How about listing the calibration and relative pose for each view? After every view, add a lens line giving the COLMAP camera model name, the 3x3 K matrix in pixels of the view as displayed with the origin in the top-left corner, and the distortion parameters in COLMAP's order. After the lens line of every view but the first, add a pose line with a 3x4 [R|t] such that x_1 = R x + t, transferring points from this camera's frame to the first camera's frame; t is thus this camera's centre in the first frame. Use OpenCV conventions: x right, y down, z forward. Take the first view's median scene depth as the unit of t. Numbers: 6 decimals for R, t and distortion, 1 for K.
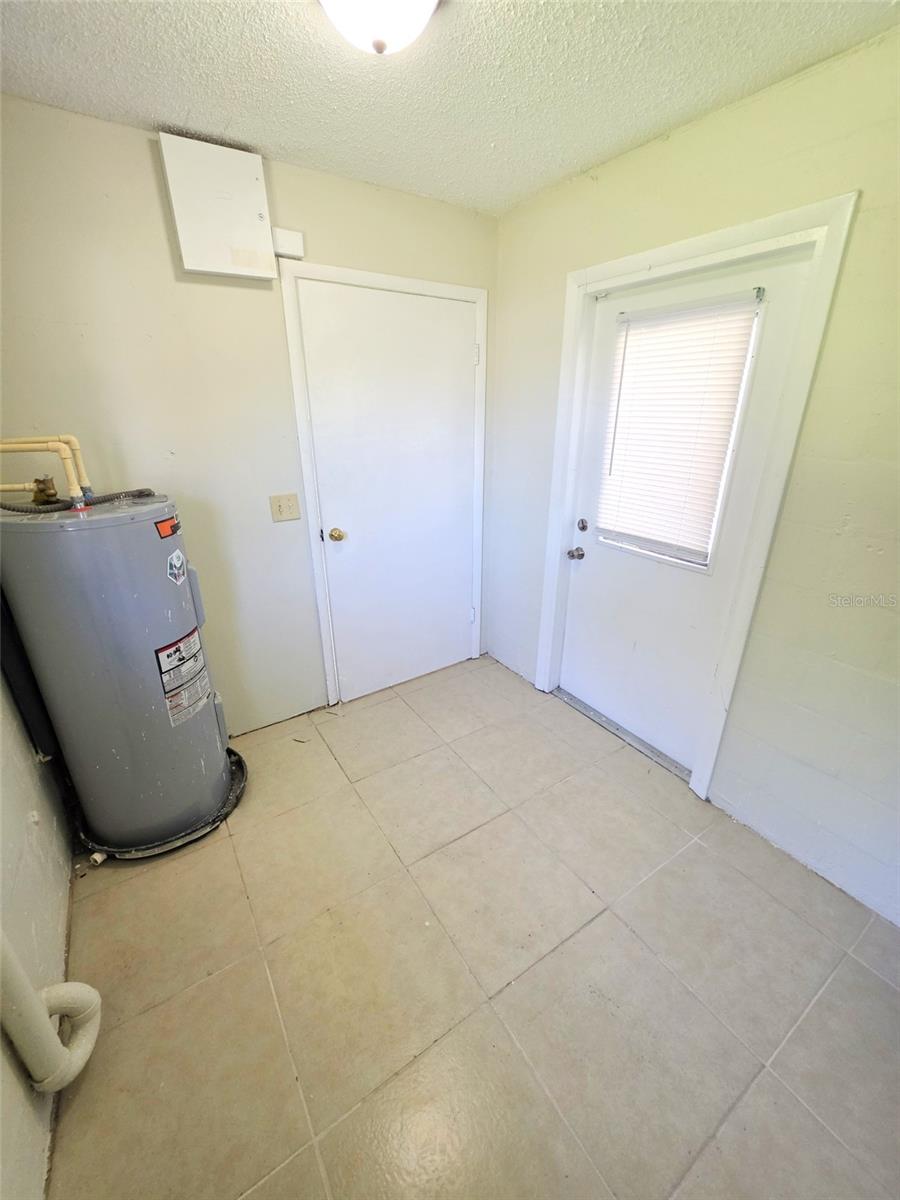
lens RADIAL K [[482.3, 0, 449.4], [0, 482.3, 601.2], [0, 0, 1]] dist [-0.000866, -0.000032]
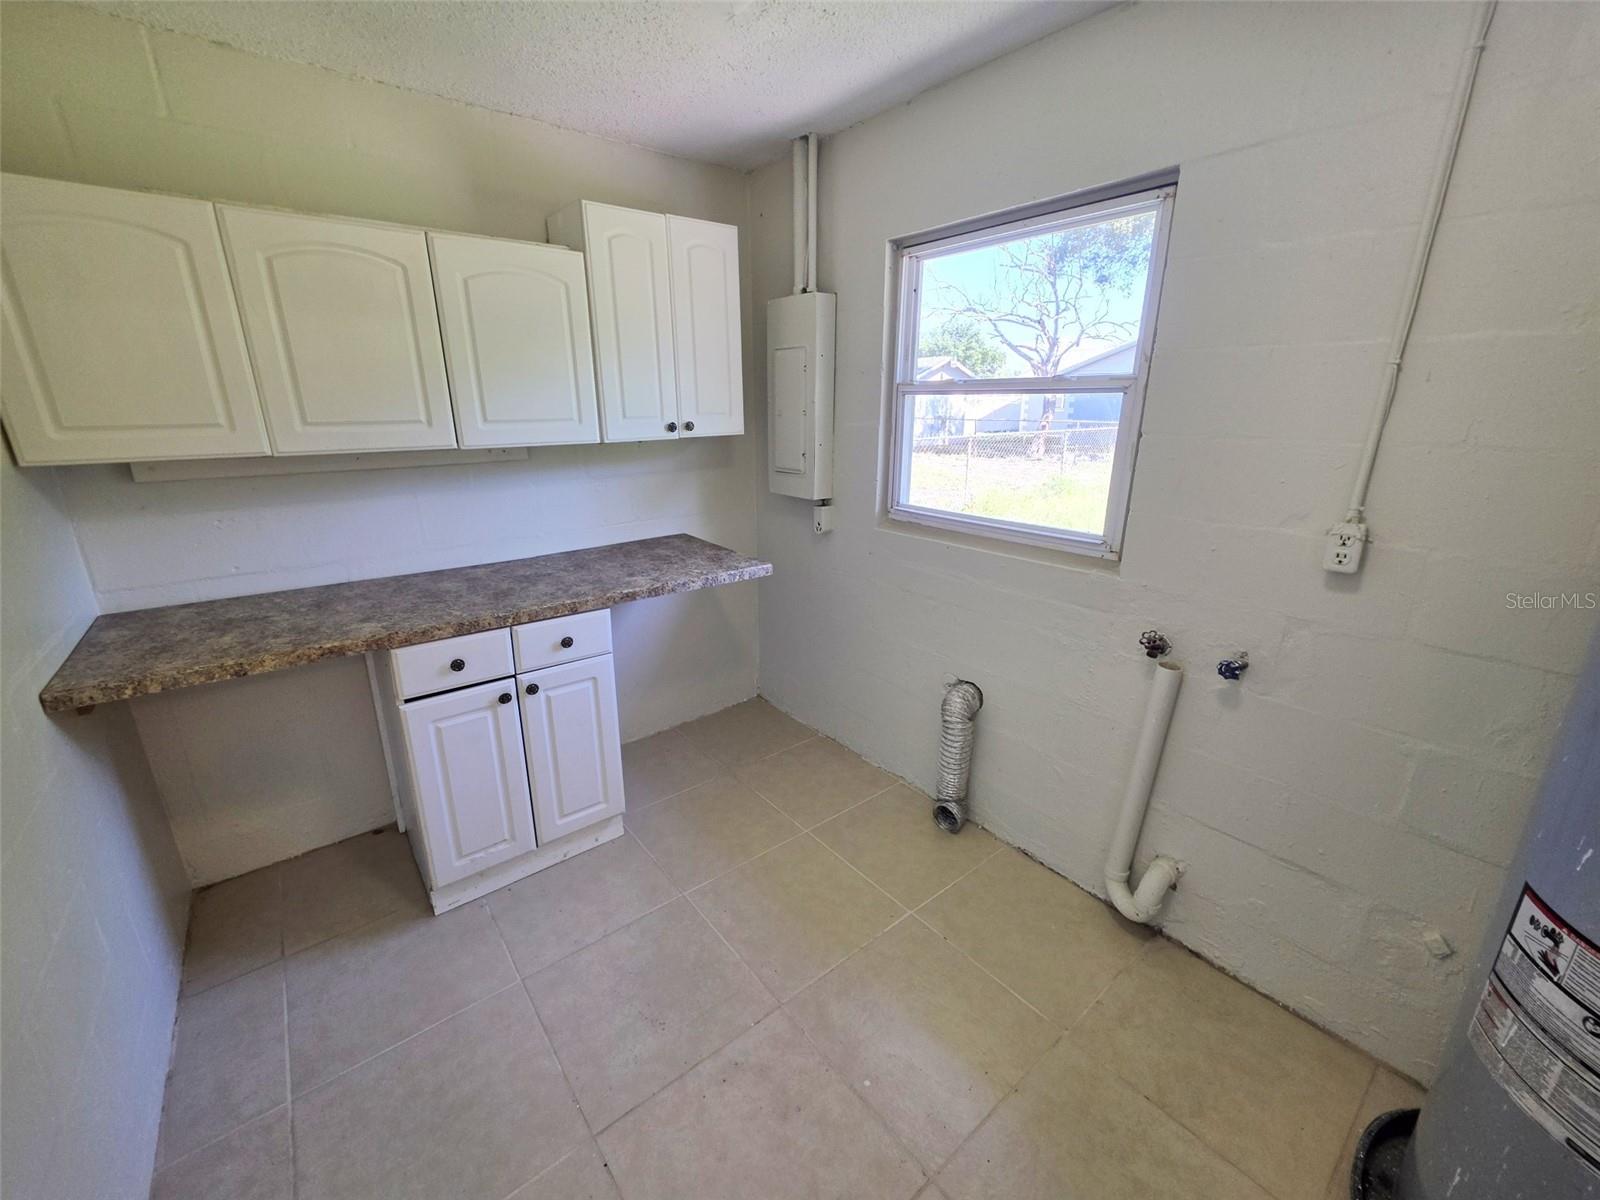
lens RADIAL K [[648.1, 0, 793.9], [0, 648.1, 599.3], [0, 0, 1]] dist [0.000453, -0.000047]
pose [[-0.995718, 0.032391, -0.086577, 0.118963], [-0.029337, 0.777439, 0.628273, -0.471849], [0.087659, 0.628123, -0.773161, 1.260308]]
